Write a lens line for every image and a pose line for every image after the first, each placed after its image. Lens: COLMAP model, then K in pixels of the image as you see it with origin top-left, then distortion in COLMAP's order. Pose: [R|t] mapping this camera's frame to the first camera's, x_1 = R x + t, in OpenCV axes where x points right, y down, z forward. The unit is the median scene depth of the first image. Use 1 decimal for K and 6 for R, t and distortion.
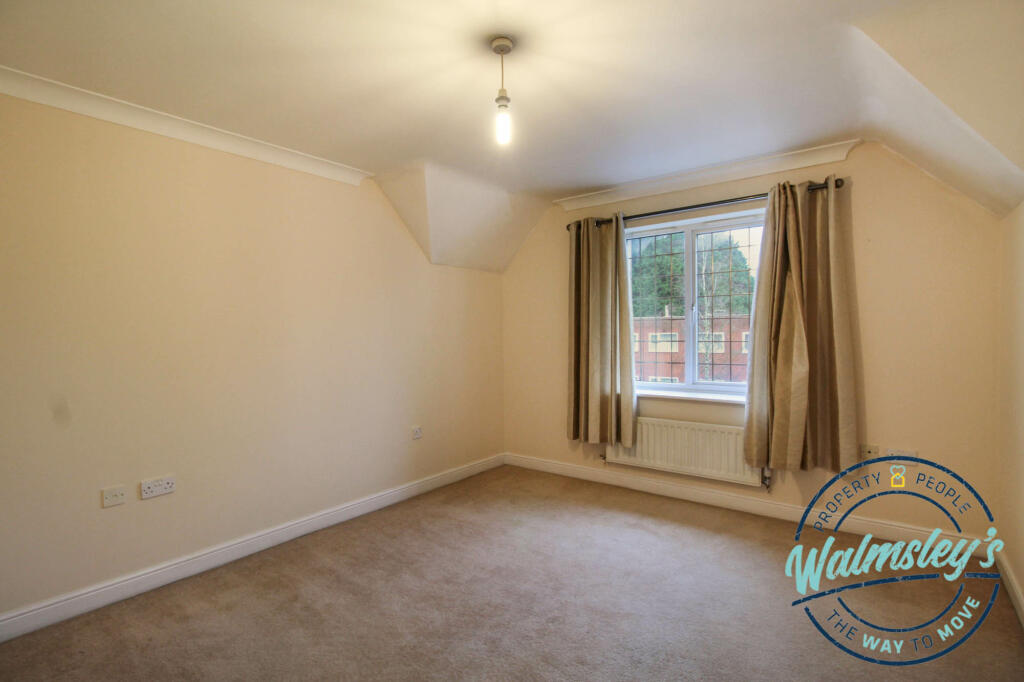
lens RADIAL K [[469.4, 0, 510.6], [0, 469.4, 349.6], [0, 0, 1]] dist [0.000000, -0.000325]
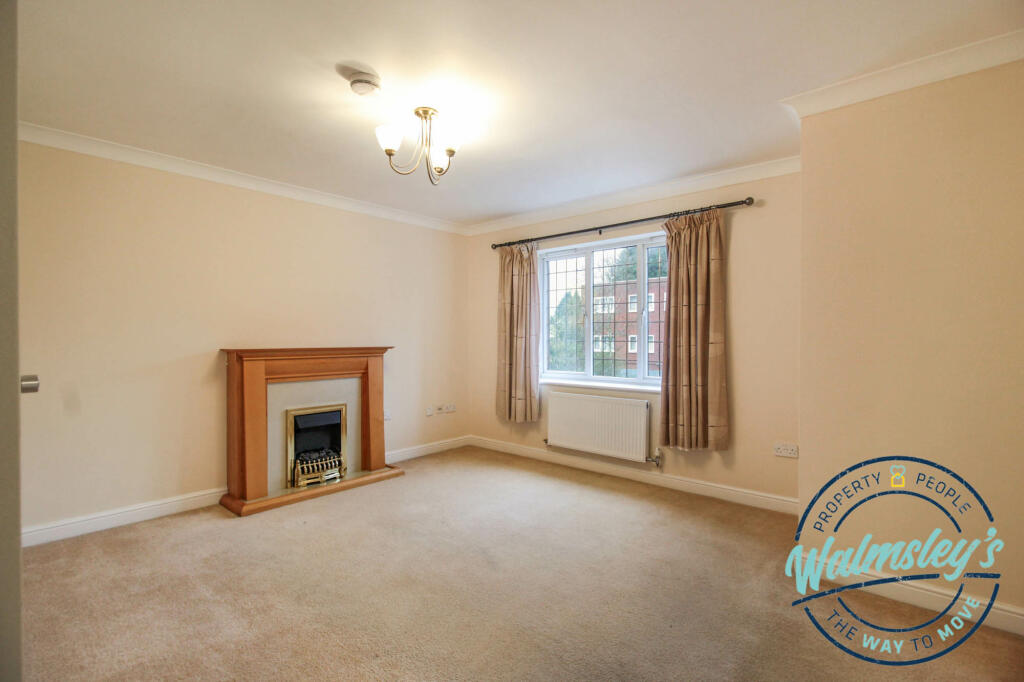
lens RADIAL K [[469.4, 0, 510.2], [0, 469.4, 338.2], [0, 0, 1]] dist [0.000000, -0.000325]
pose [[0.999060, -0.002733, -0.043251, 0.170737], [0.001653, 0.999687, -0.024981, 0.004214], [0.043306, 0.024886, 0.998752, -0.174030]]
